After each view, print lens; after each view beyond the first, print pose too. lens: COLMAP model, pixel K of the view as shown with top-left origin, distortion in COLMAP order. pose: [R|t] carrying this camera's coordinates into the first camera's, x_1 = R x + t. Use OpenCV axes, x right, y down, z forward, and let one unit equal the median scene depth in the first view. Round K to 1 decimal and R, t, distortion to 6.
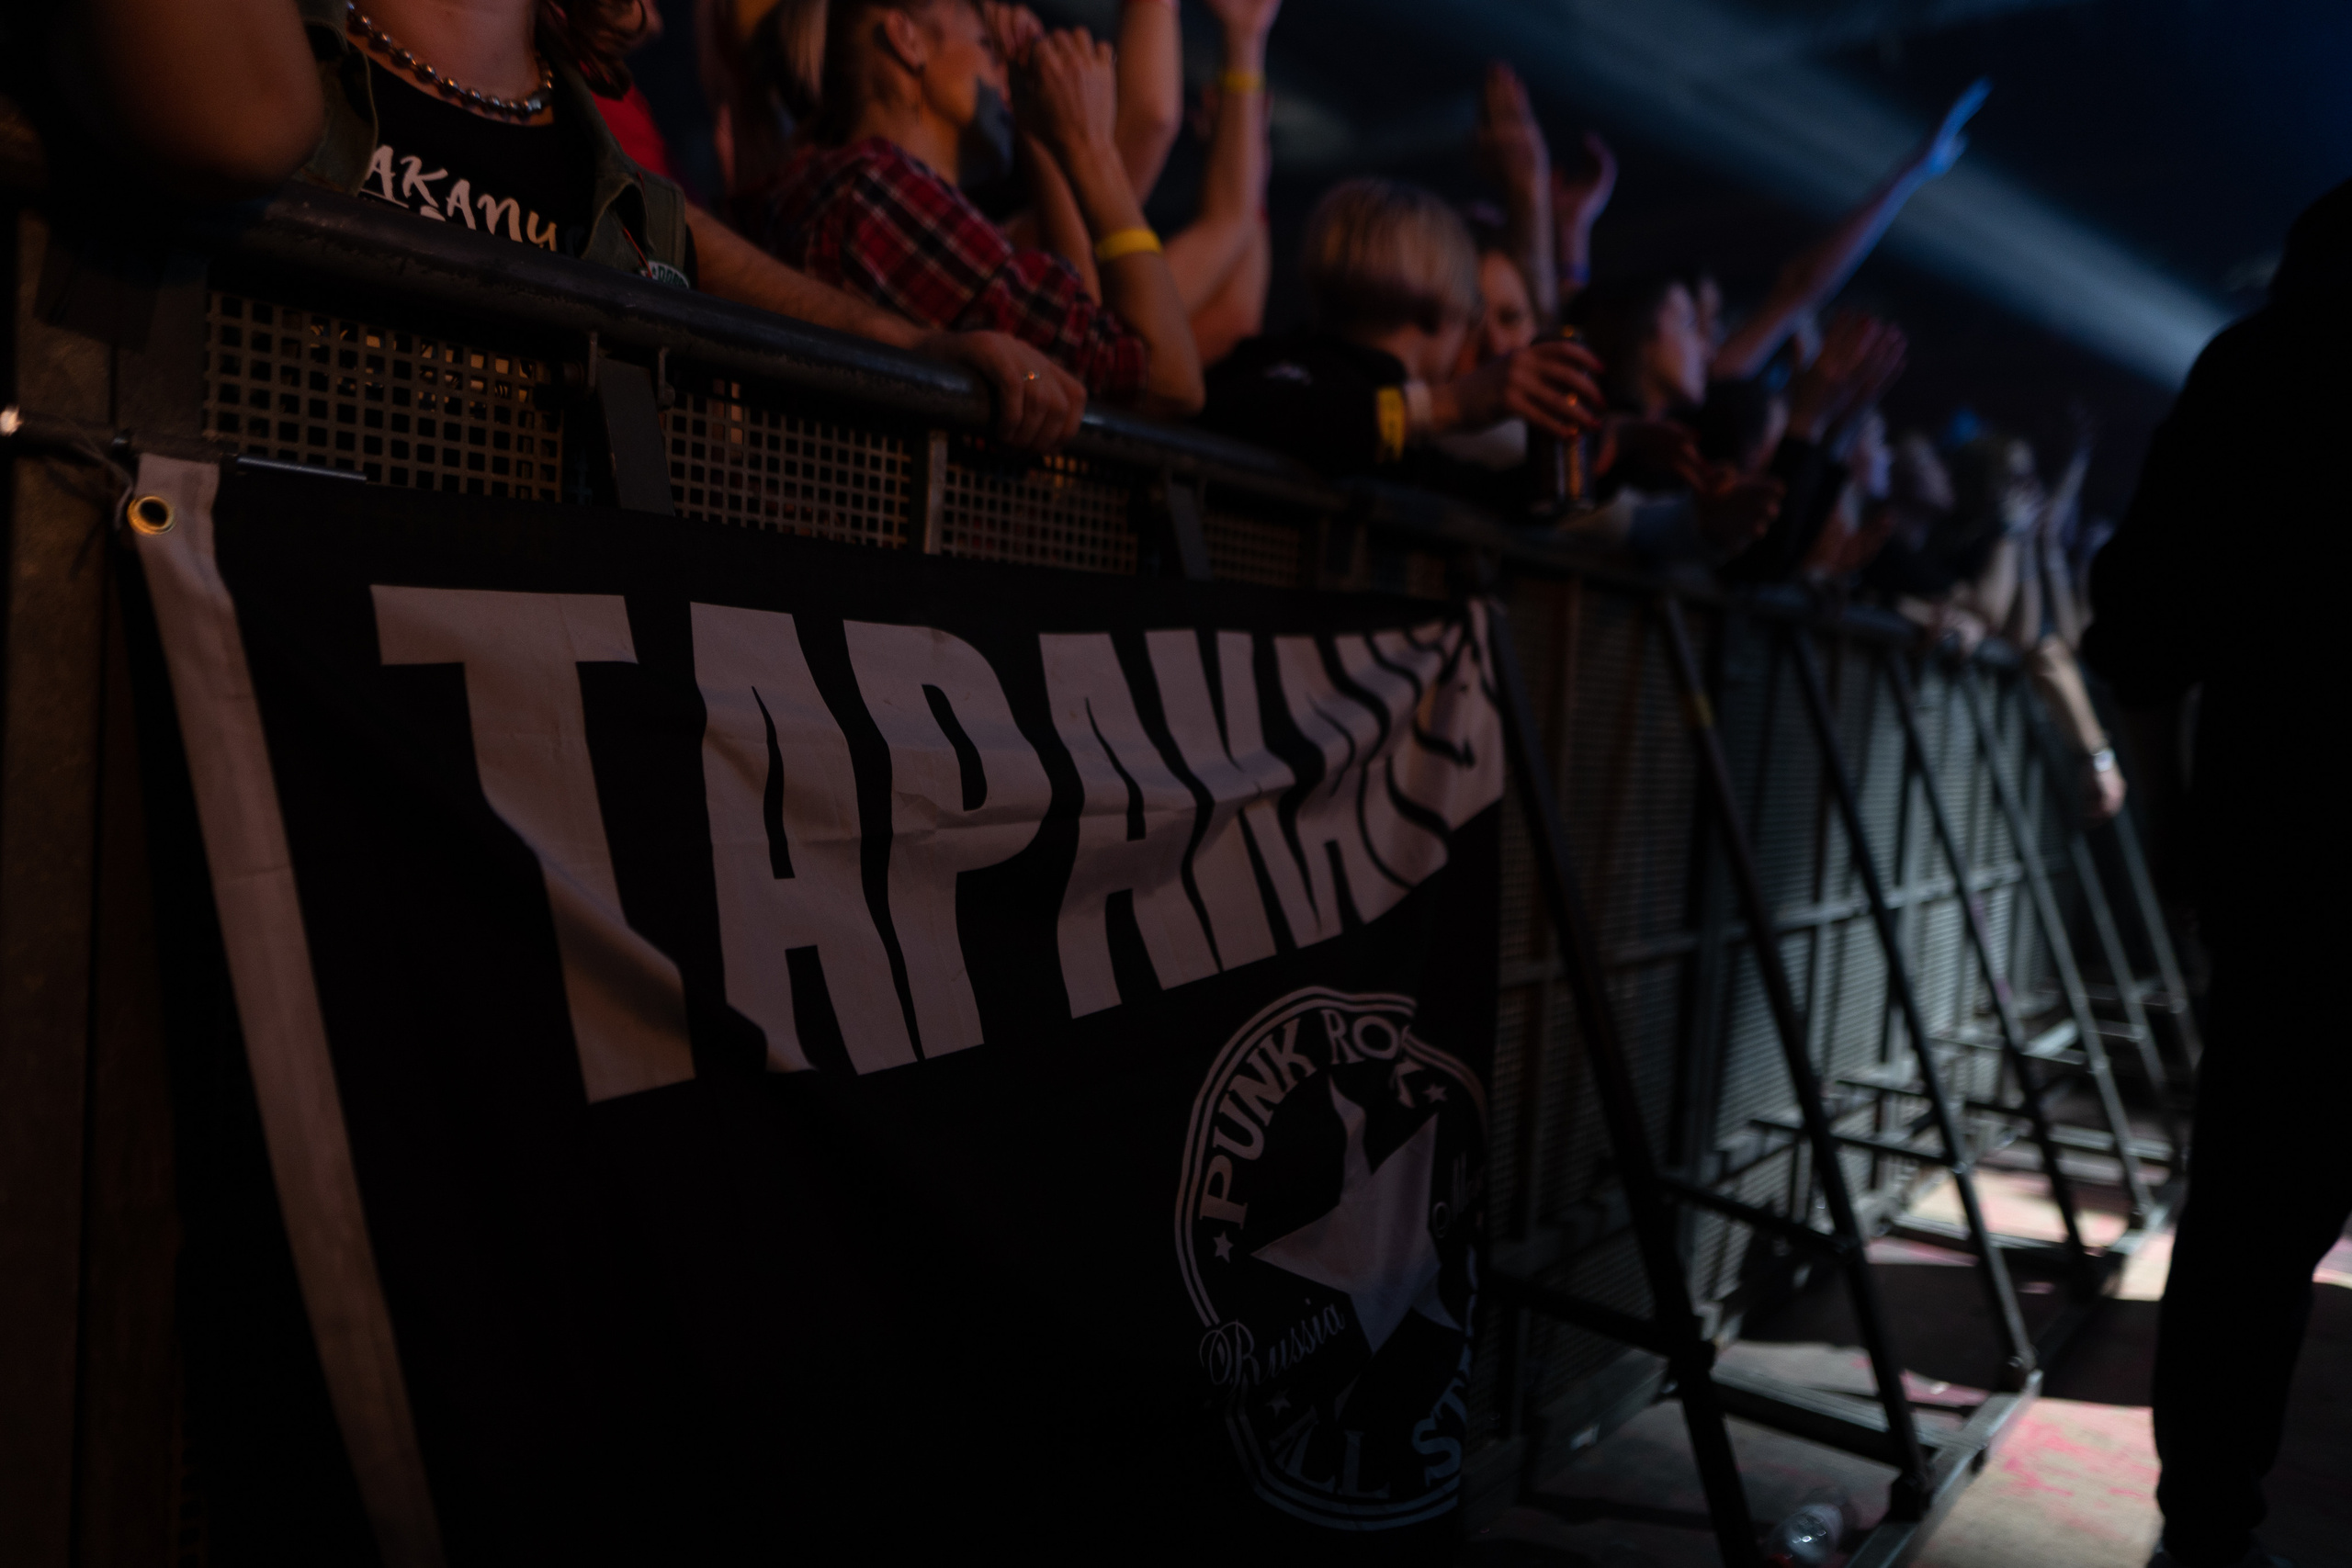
lens RADIAL K [[1635.2, 0, 1160.9], [0, 1635.2, 766.8], [0, 0, 1]] dist [0.002024, 0.008616]
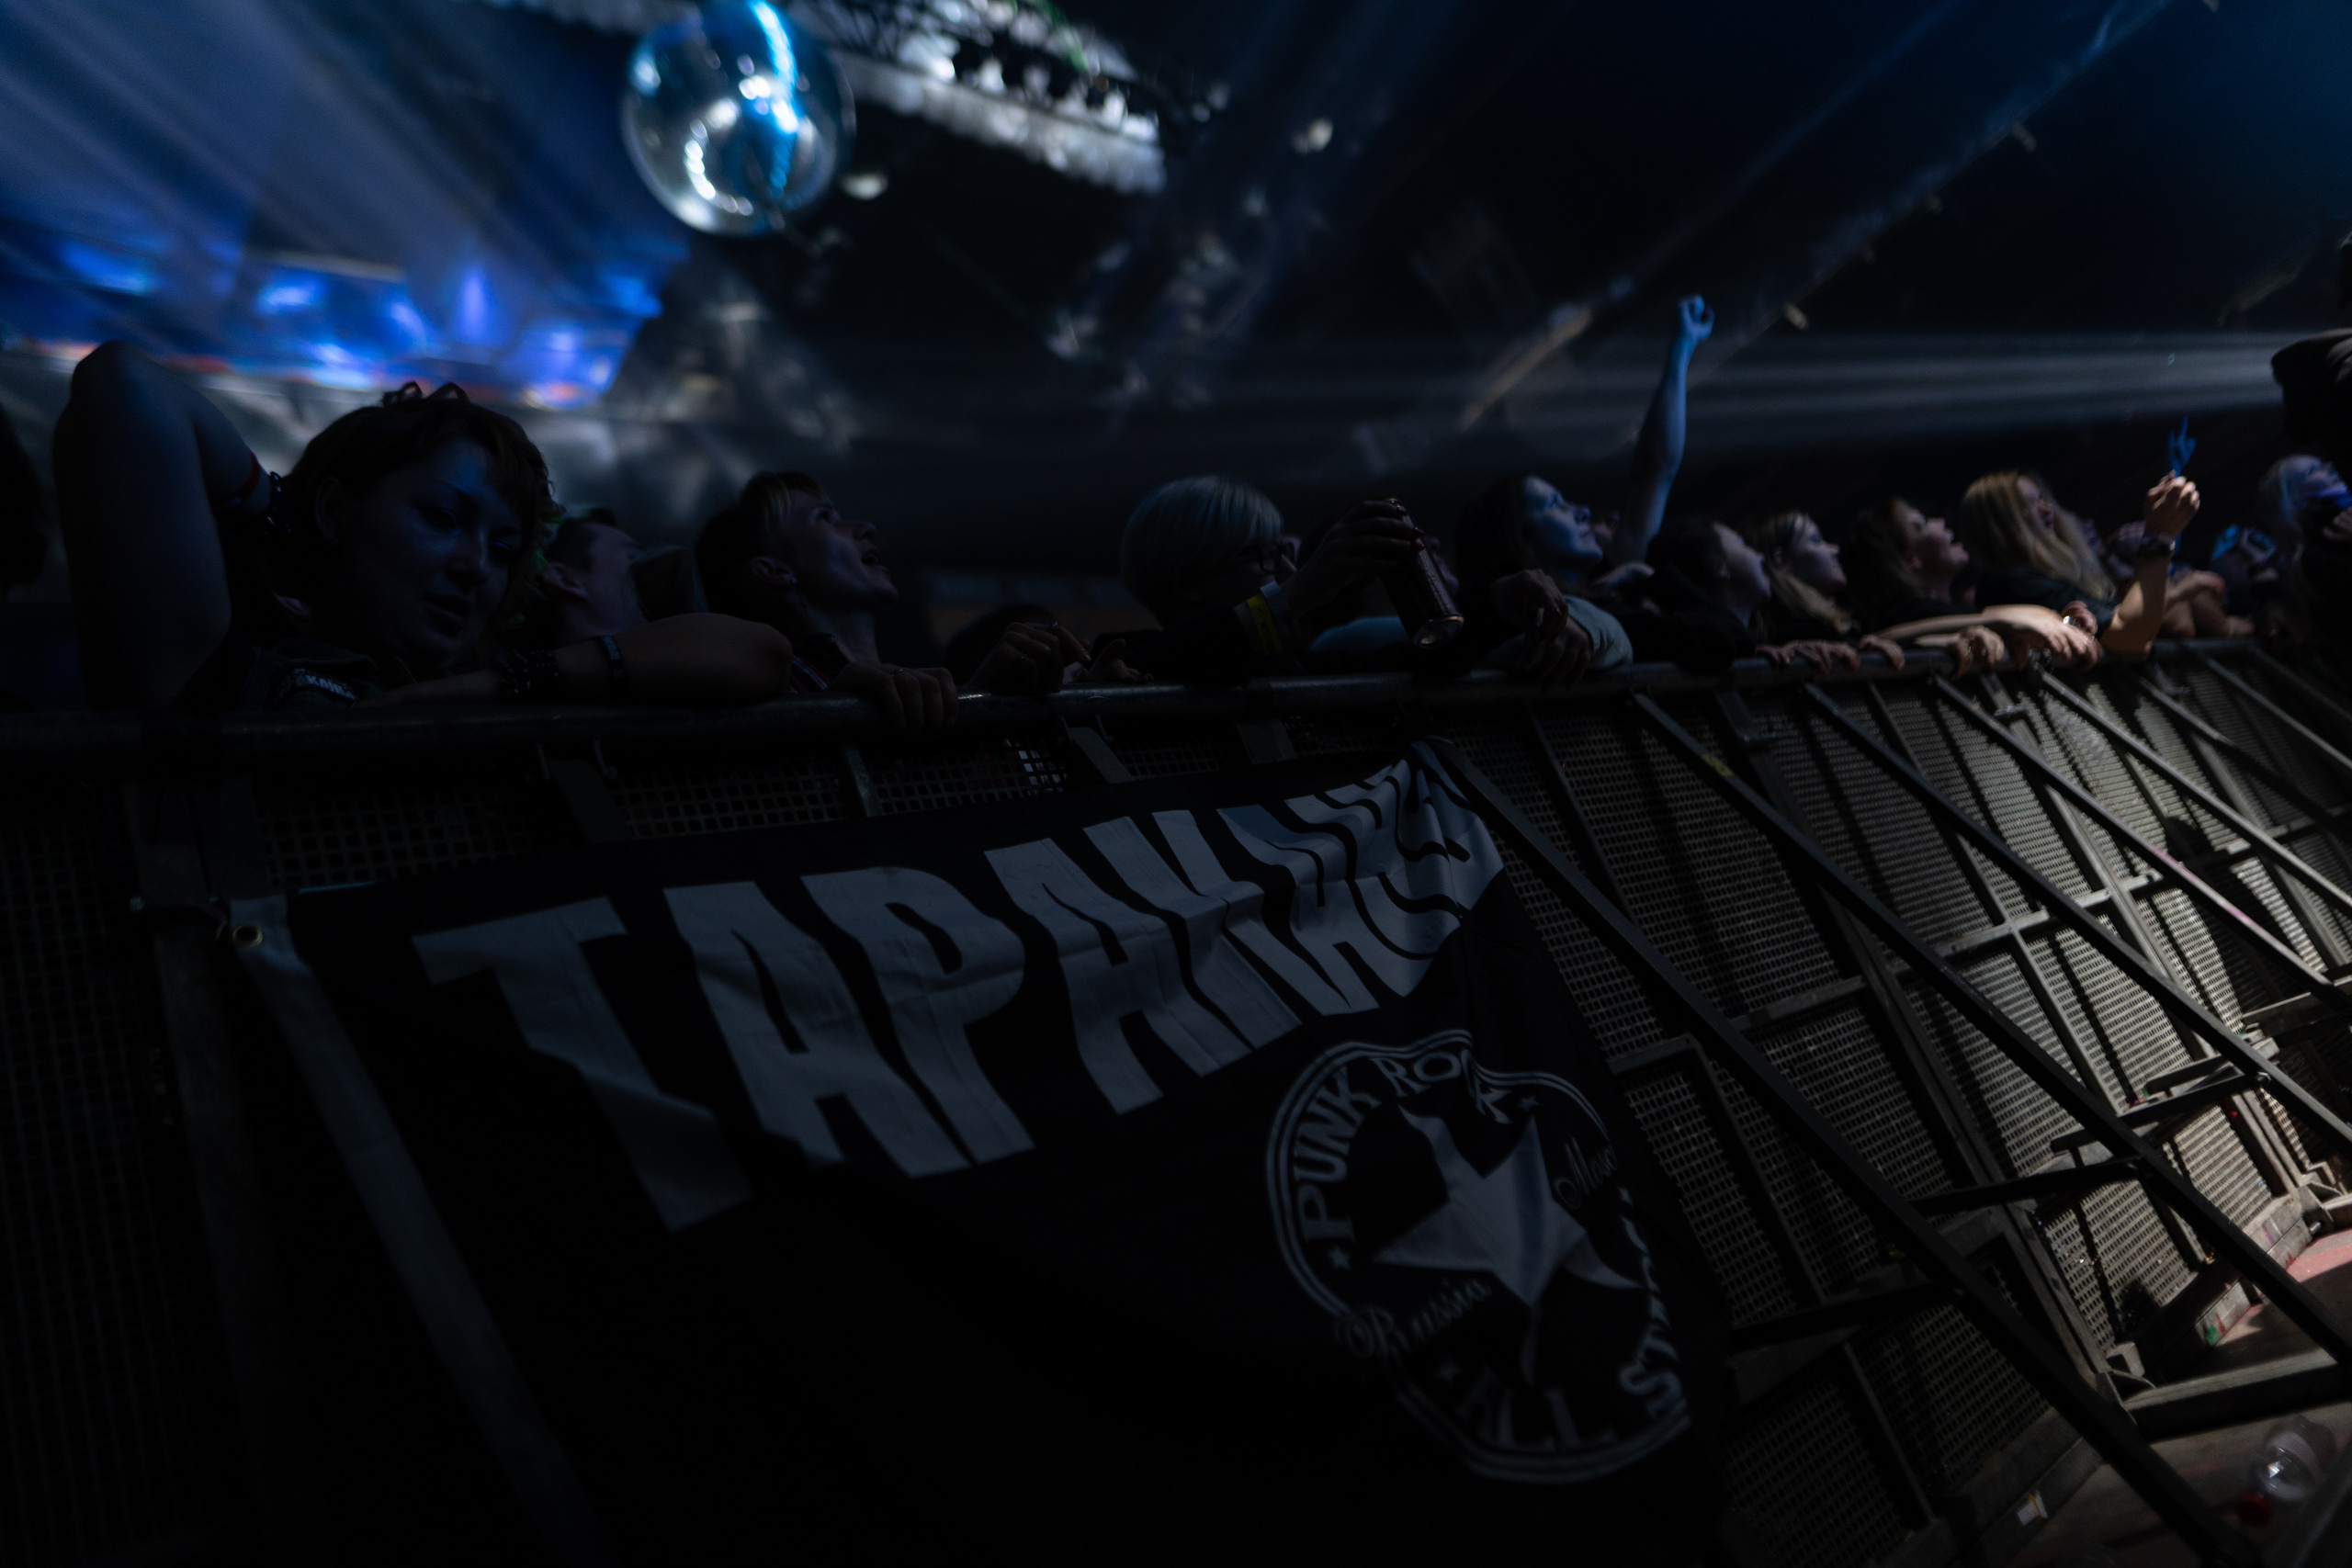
lens RADIAL K [[1635.2, 0, 1173.2], [0, 1635.2, 794.7], [0, 0, 1]] dist [0.002024, 0.008616]
pose [[0.886052, -0.458128, -0.070925, 0.147097], [0.408043, 0.843325, -0.349718, 0.345304], [0.220028, 0.280928, 0.934166, -0.098411]]
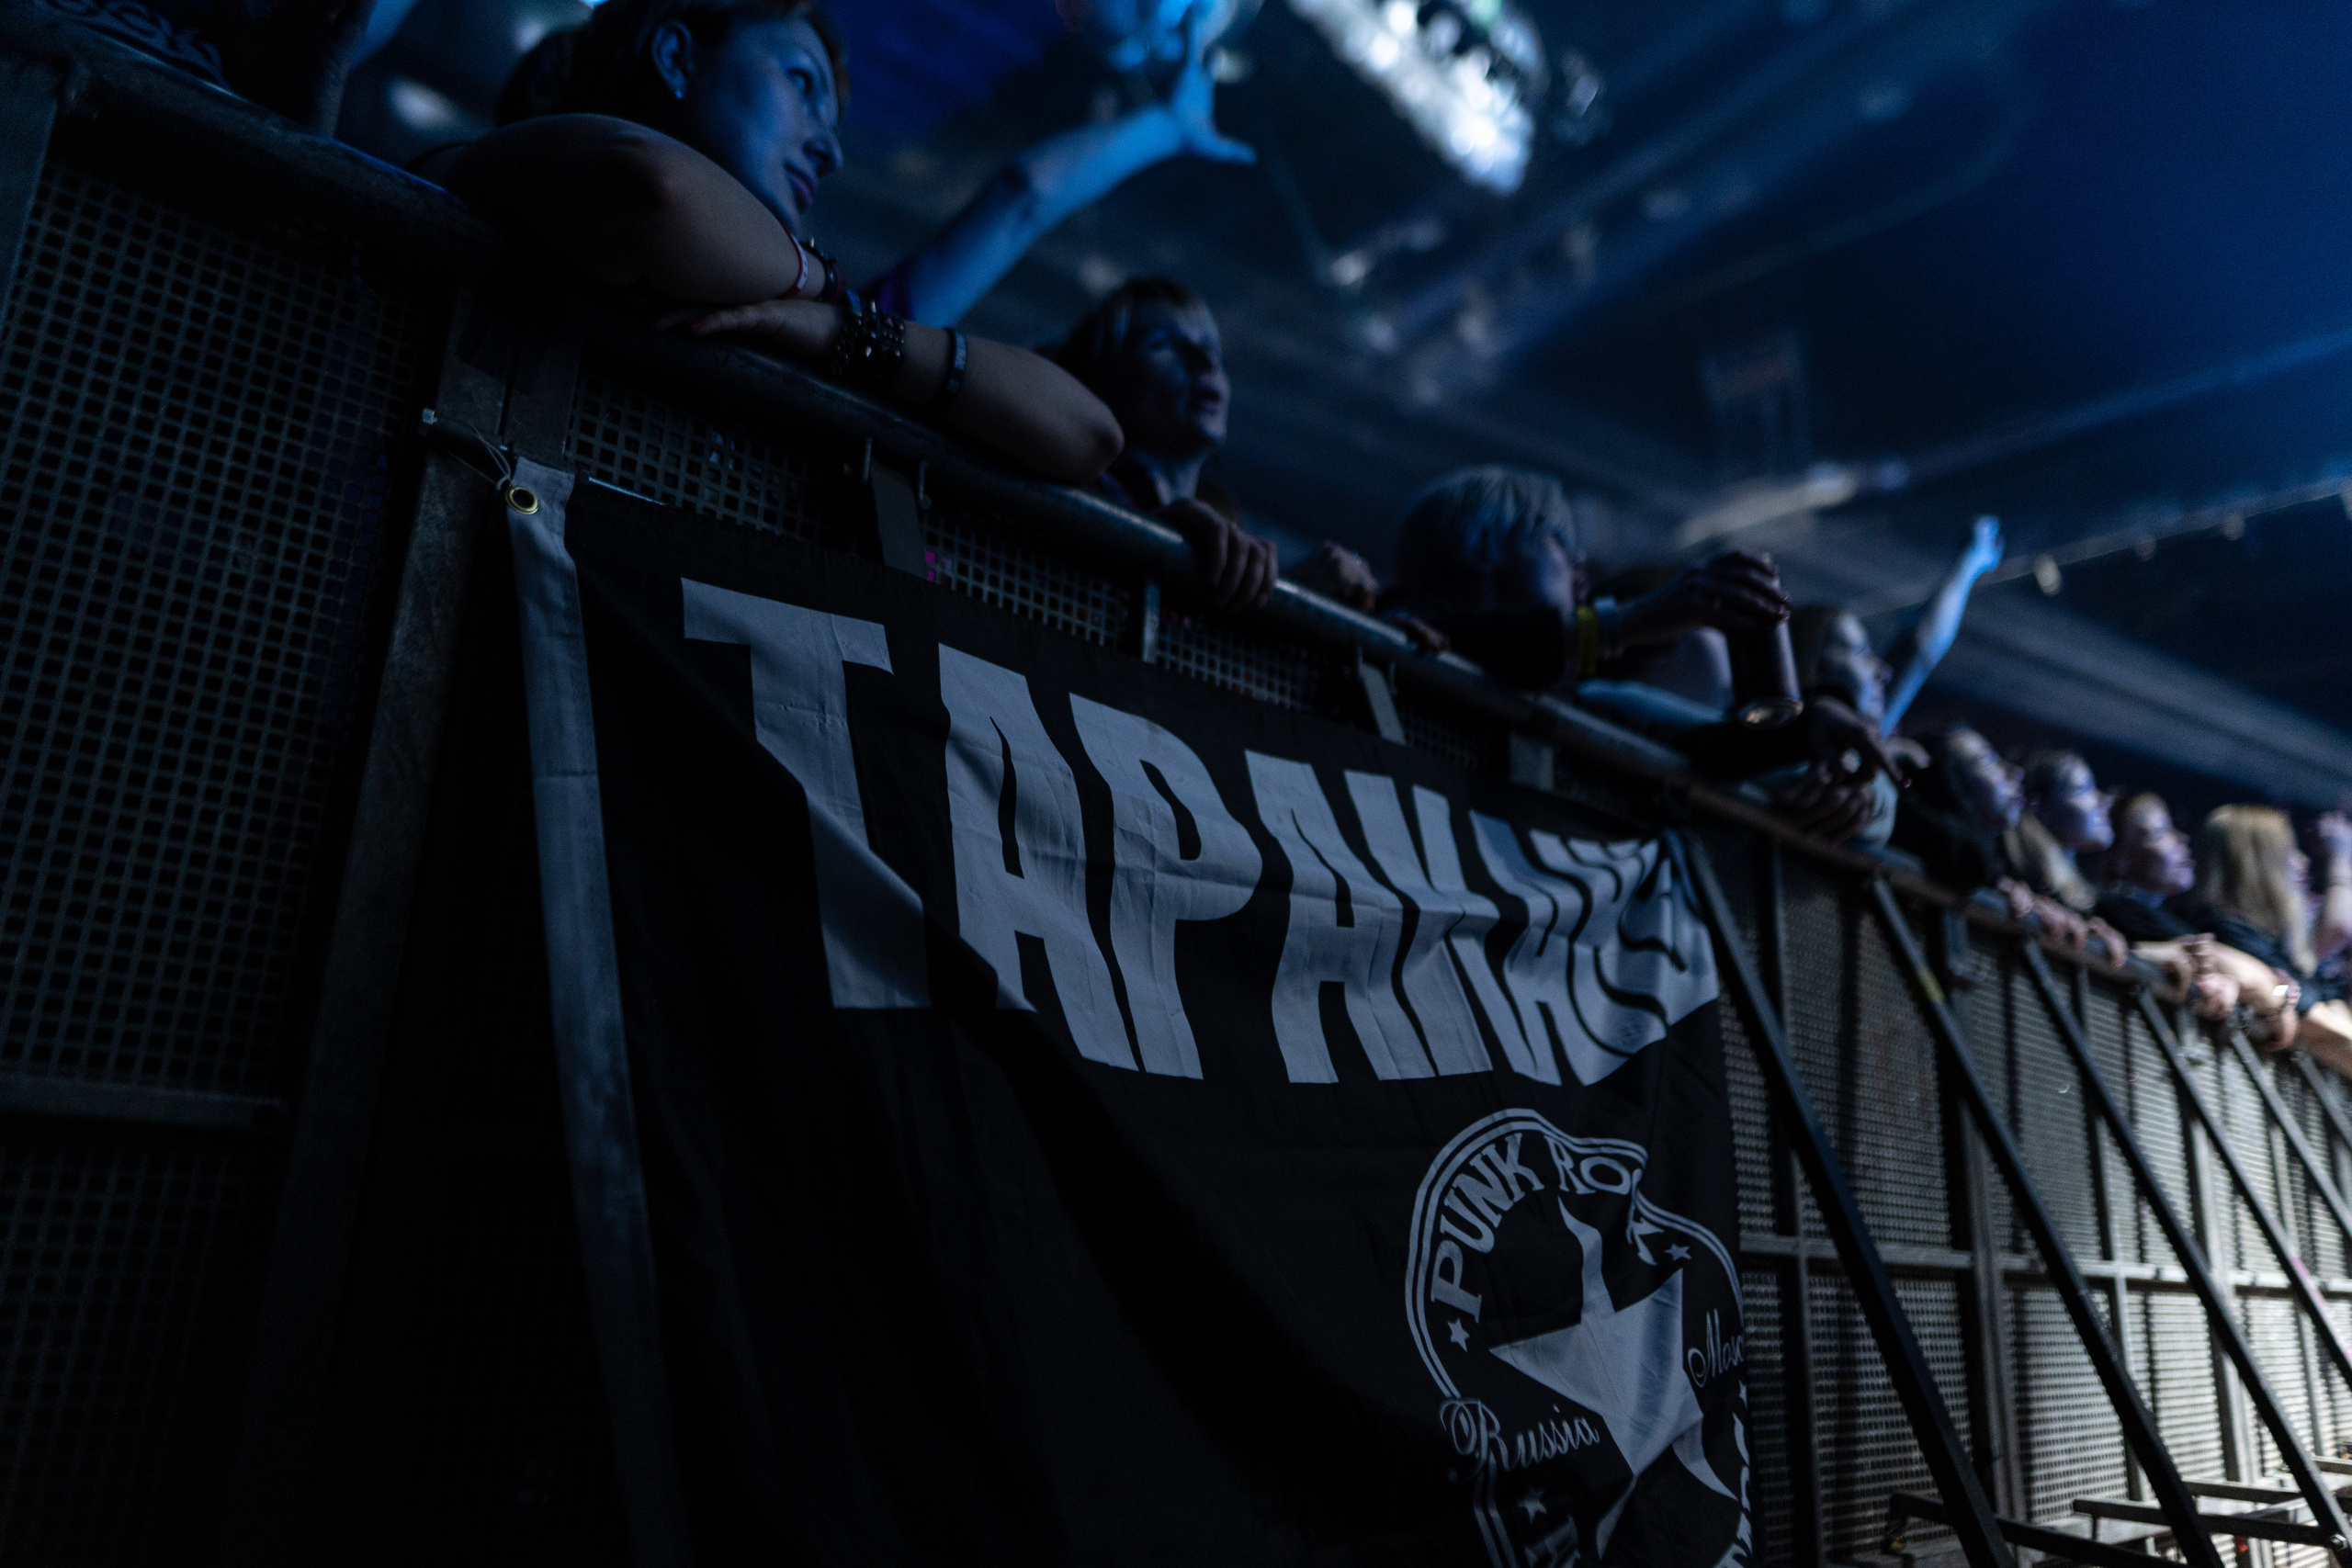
lens RADIAL K [[1635.2, 0, 1162.9], [0, 1635.2, 793.9], [0, 0, 1]] dist [0.002024, 0.008616]
pose [[0.992063, -0.052860, -0.114094, -0.006496], [0.012031, 0.943089, -0.332322, 0.292701], [0.125167, 0.328311, 0.936240, -0.009708]]
